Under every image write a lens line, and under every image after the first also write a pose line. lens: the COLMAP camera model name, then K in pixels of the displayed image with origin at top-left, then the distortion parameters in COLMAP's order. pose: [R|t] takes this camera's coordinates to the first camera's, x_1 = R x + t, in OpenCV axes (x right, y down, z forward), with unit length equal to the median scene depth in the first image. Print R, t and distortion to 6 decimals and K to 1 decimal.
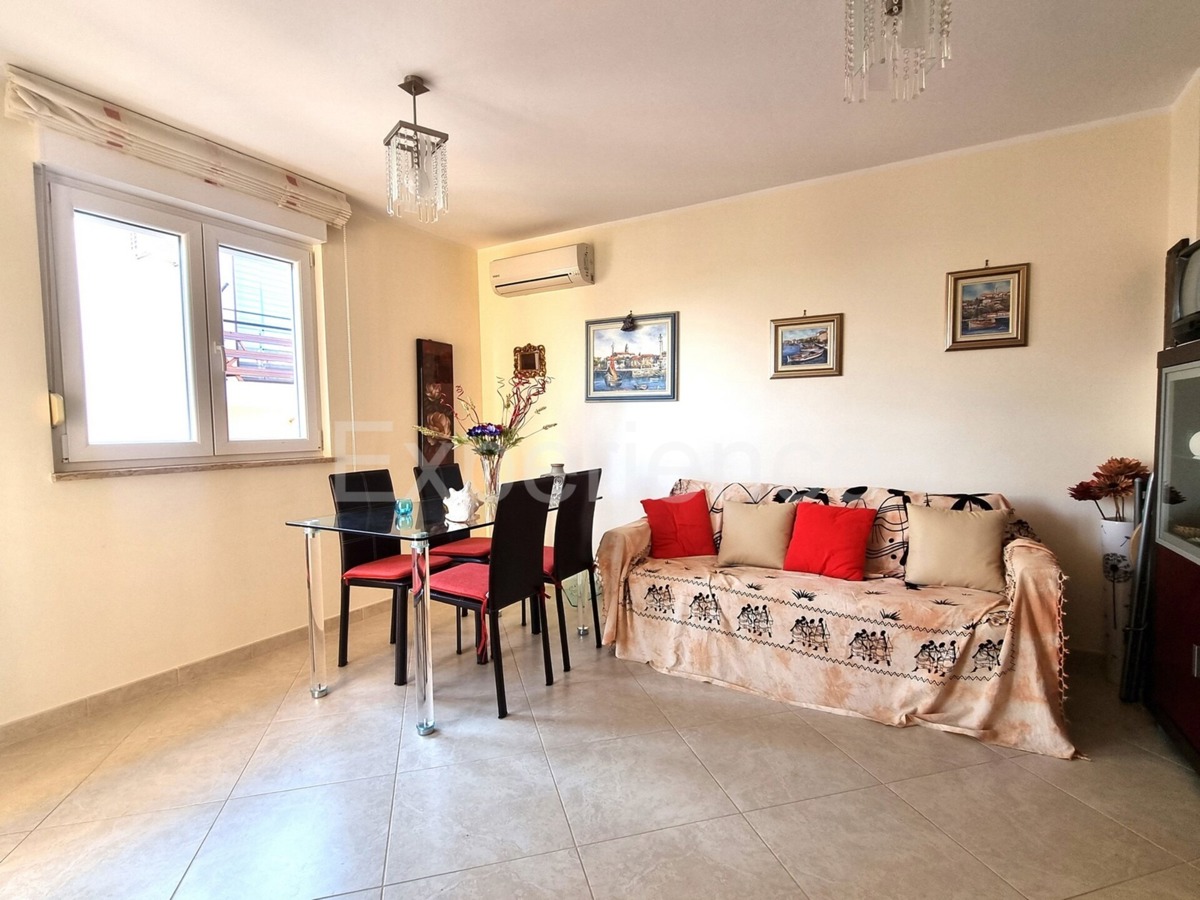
lens RADIAL K [[588.1, 0, 592.2], [0, 588.1, 461.7], [0, 0, 1]] dist [0.010926, -0.007324]
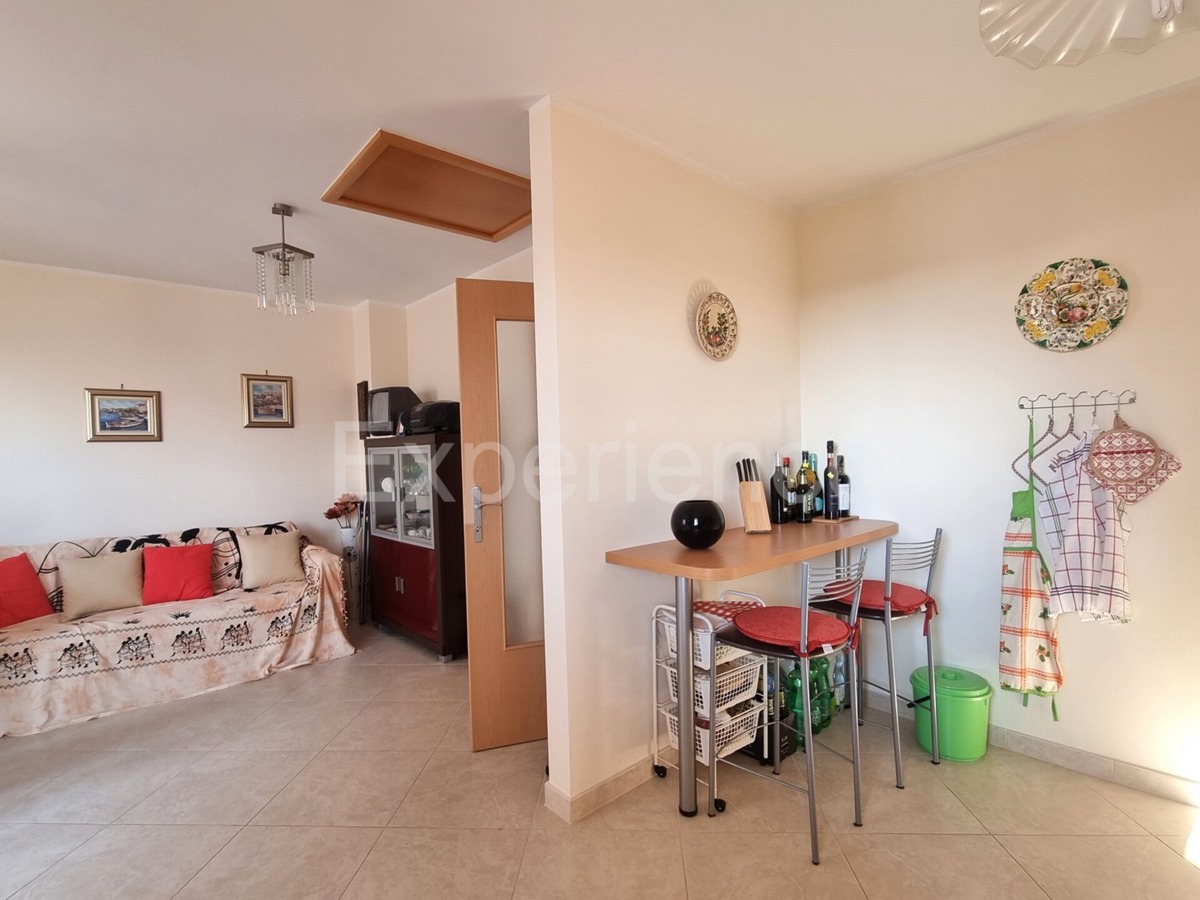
lens RADIAL K [[588.1, 0, 592.2], [0, 588.1, 461.7], [0, 0, 1]] dist [0.010926, -0.007324]
pose [[0.321477, -0.015972, 0.946783, -0.547699], [0.080967, 0.996660, -0.010679, -0.022095], [-0.943450, 0.080091, 0.321696, -0.287445]]
